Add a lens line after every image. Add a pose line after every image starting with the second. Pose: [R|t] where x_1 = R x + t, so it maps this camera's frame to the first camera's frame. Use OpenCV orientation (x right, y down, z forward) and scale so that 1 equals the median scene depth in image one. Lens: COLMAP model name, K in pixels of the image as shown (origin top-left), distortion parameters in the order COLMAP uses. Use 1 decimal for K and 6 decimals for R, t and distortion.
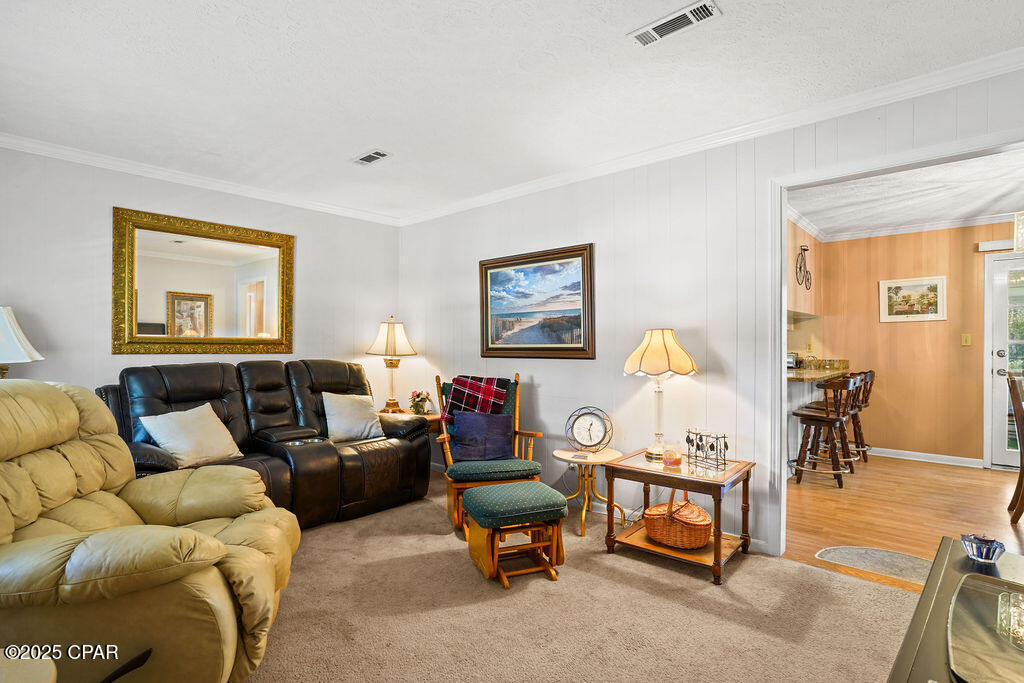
lens RADIAL K [[506.2, 0, 509.5], [0, 506.2, 348.1], [0, 0, 1]] dist [-0.009501, 0.003258]
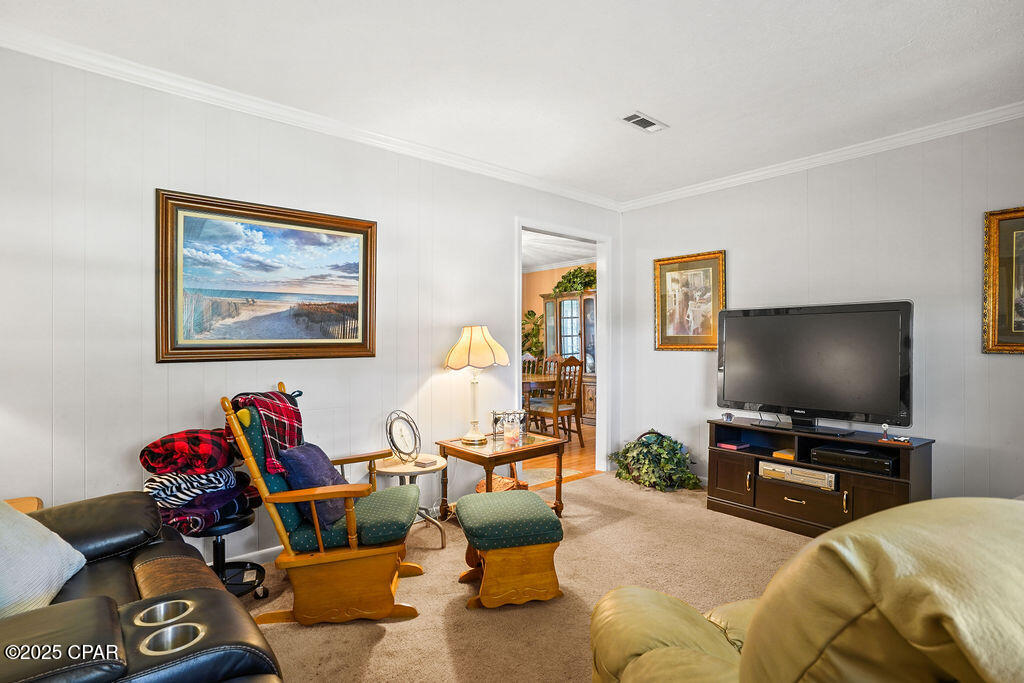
lens RADIAL K [[506.2, 0, 506.9], [0, 506.2, 336.5], [0, 0, 1]] dist [-0.009501, 0.003258]
pose [[0.140742, 0.004634, 0.990035, -0.574146], [0.010574, 0.999925, -0.006184, -0.003821], [-0.989990, 0.011339, 0.140682, 0.574389]]
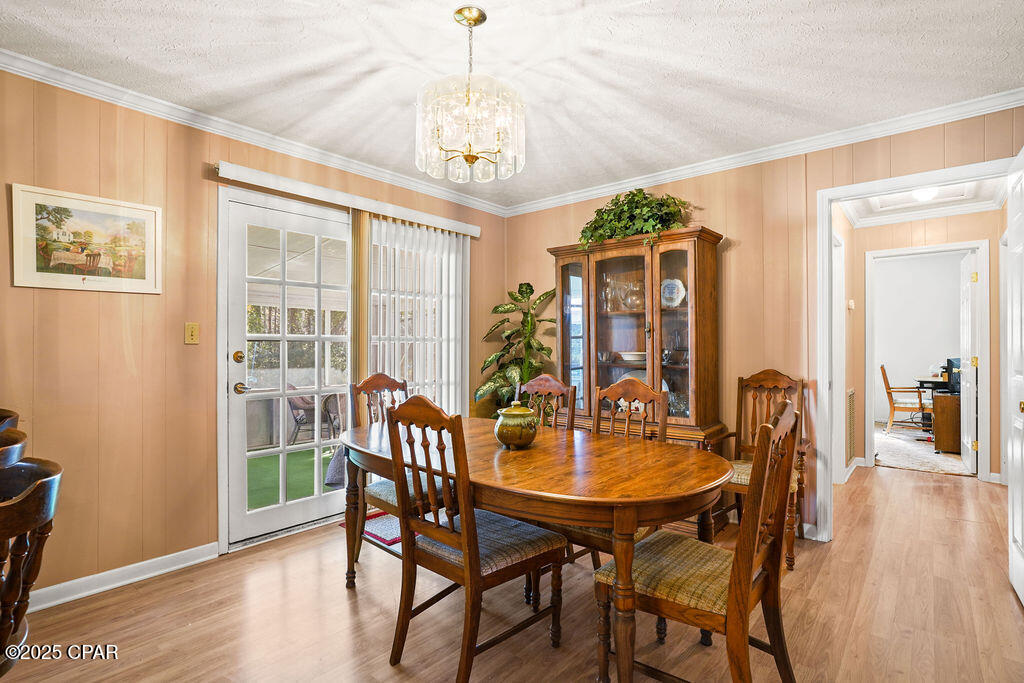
lens RADIAL K [[506.2, 0, 512.6], [0, 506.2, 341.6], [0, 0, 1]] dist [-0.009501, 0.003258]
pose [[-0.027954, 0.005690, 0.999593, 0.422506], [0.009364, 0.999941, -0.005430, -0.001033], [-0.999565, 0.009209, -0.028005, 0.807680]]
